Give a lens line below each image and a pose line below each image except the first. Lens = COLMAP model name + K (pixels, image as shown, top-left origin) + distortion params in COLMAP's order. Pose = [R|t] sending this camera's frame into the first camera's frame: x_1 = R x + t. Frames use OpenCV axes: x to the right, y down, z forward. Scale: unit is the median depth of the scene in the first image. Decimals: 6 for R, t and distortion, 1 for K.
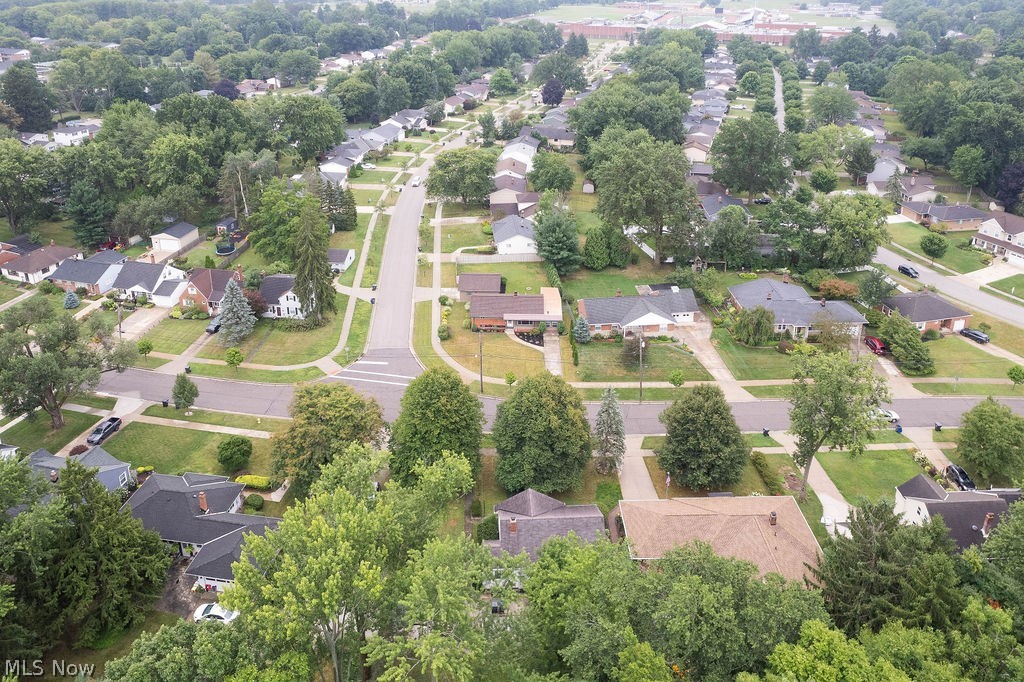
lens RADIAL K [[665.2, 0, 510.0], [0, 665.2, 341.1], [0, 0, 1]] dist [-0.033699, 0.030701]
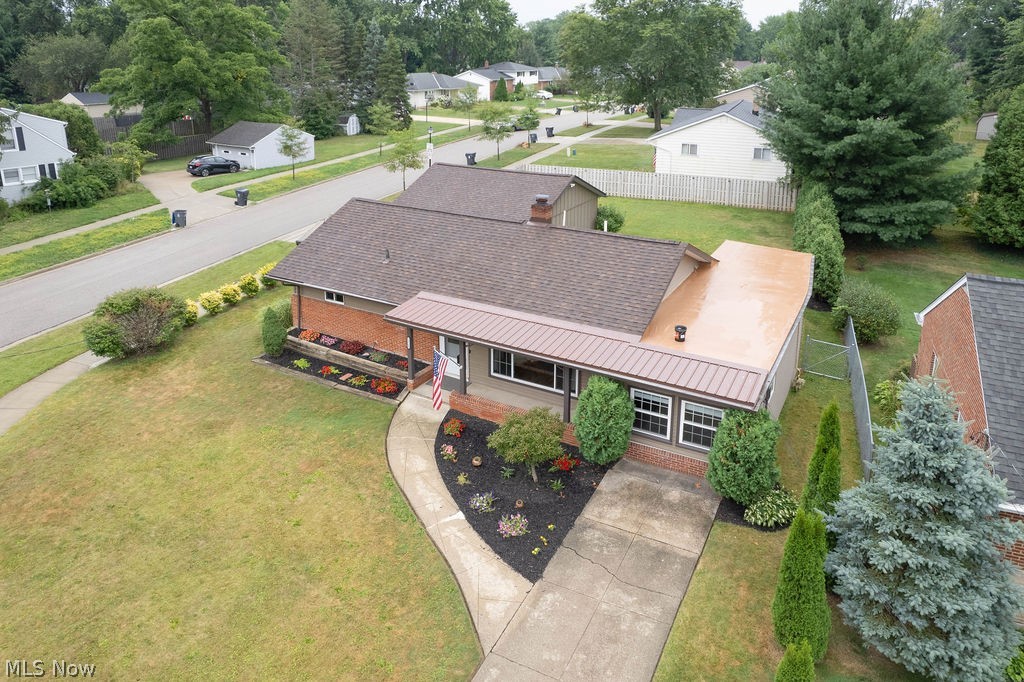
lens RADIAL K [[665.2, 0, 509.6], [0, 665.2, 345.1], [0, 0, 1]] dist [-0.033699, 0.030701]
pose [[0.884258, 0.198206, -0.422850, 0.083341], [-0.243404, 0.968359, -0.055096, -0.023468], [0.398550, 0.151642, 0.904523, 0.829855]]
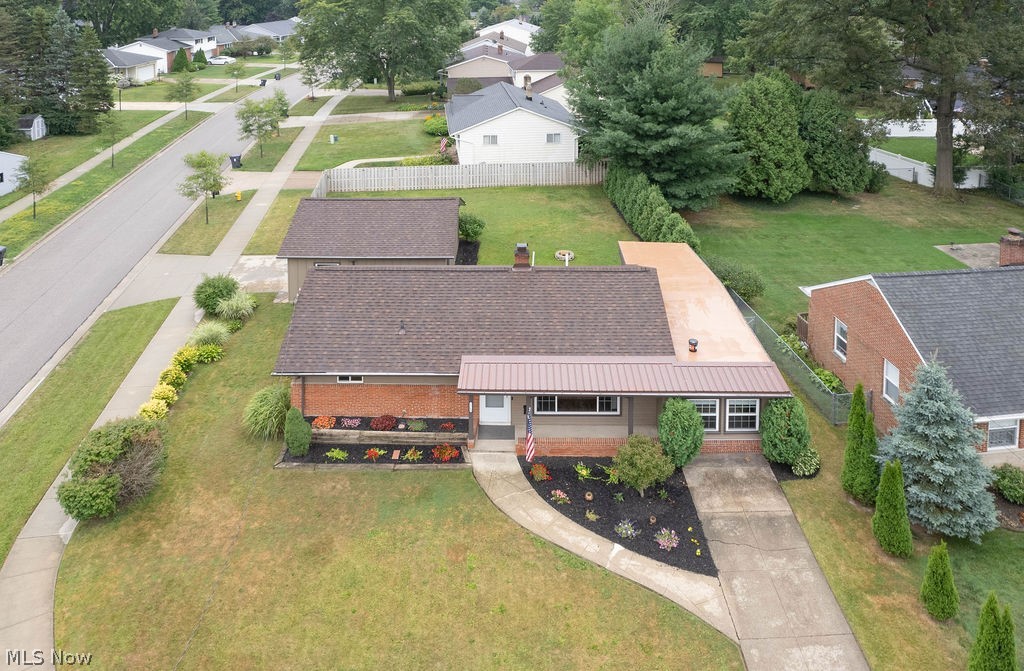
lens RADIAL K [[727.8, 0, 503.8], [0, 727.8, 218.1], [0, 0, 1]] dist [-0.003188, -0.006100]
pose [[0.999913, -0.006932, 0.011235, 0.000614], [0.009113, 0.978188, -0.207521, -0.035714], [-0.009551, 0.207605, 0.978166, 0.768614]]
